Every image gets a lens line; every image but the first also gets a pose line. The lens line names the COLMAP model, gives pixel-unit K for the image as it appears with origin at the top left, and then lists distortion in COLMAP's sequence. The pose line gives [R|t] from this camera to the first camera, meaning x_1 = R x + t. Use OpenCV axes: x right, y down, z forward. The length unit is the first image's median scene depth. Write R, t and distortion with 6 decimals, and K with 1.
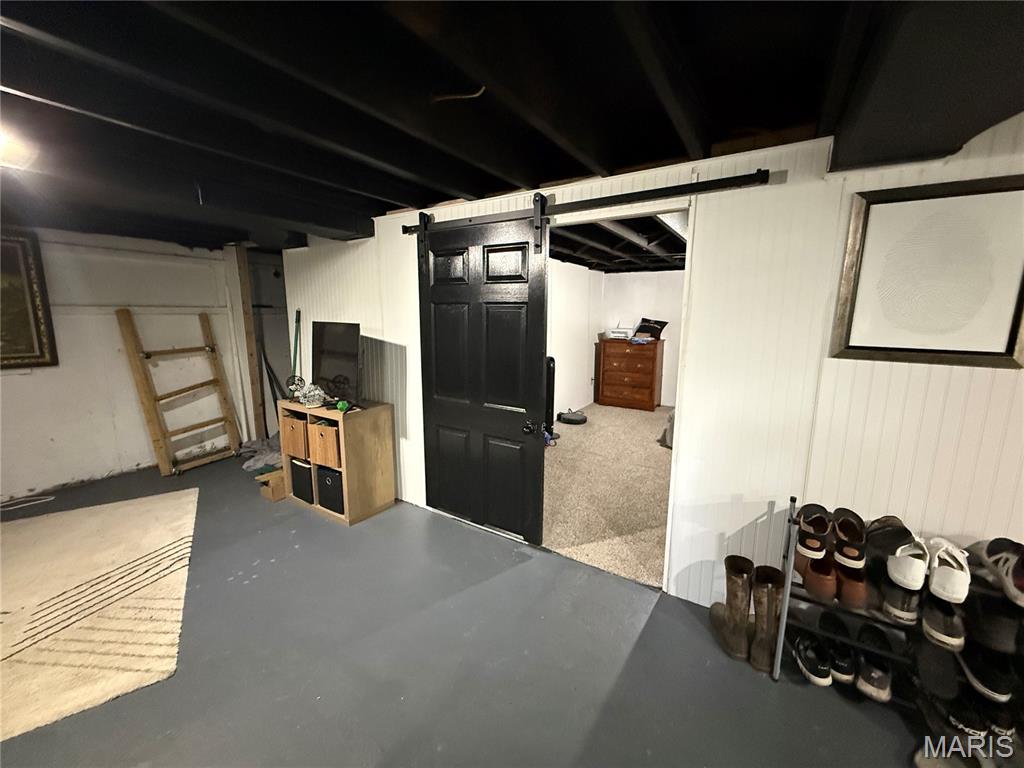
lens RADIAL K [[411.3, 0, 511.5], [0, 411.3, 385.5], [0, 0, 1]] dist [-0.000268, 0.000108]
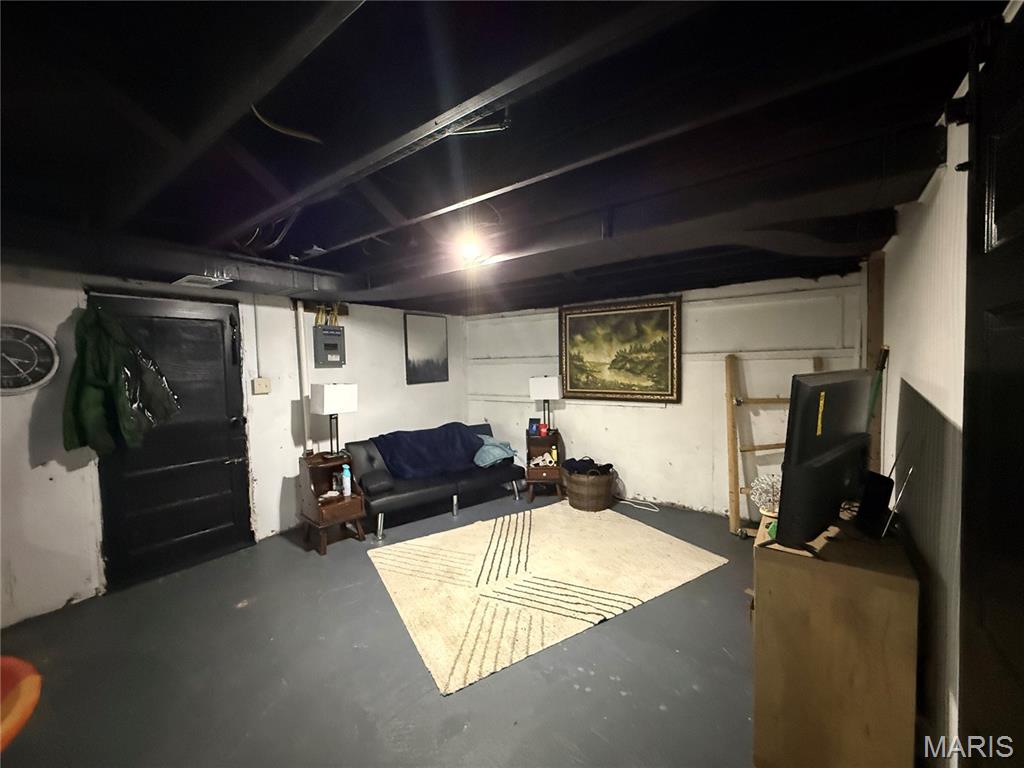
lens RADIAL K [[411.3, 0, 511.5], [0, 411.3, 385.5], [0, 0, 1]] dist [-0.000268, 0.000108]
pose [[-0.062190, 0.049850, -0.996819, 0.106298], [-0.151236, 0.986748, 0.058781, -0.099548], [0.986539, 0.154411, -0.053826, 0.593926]]
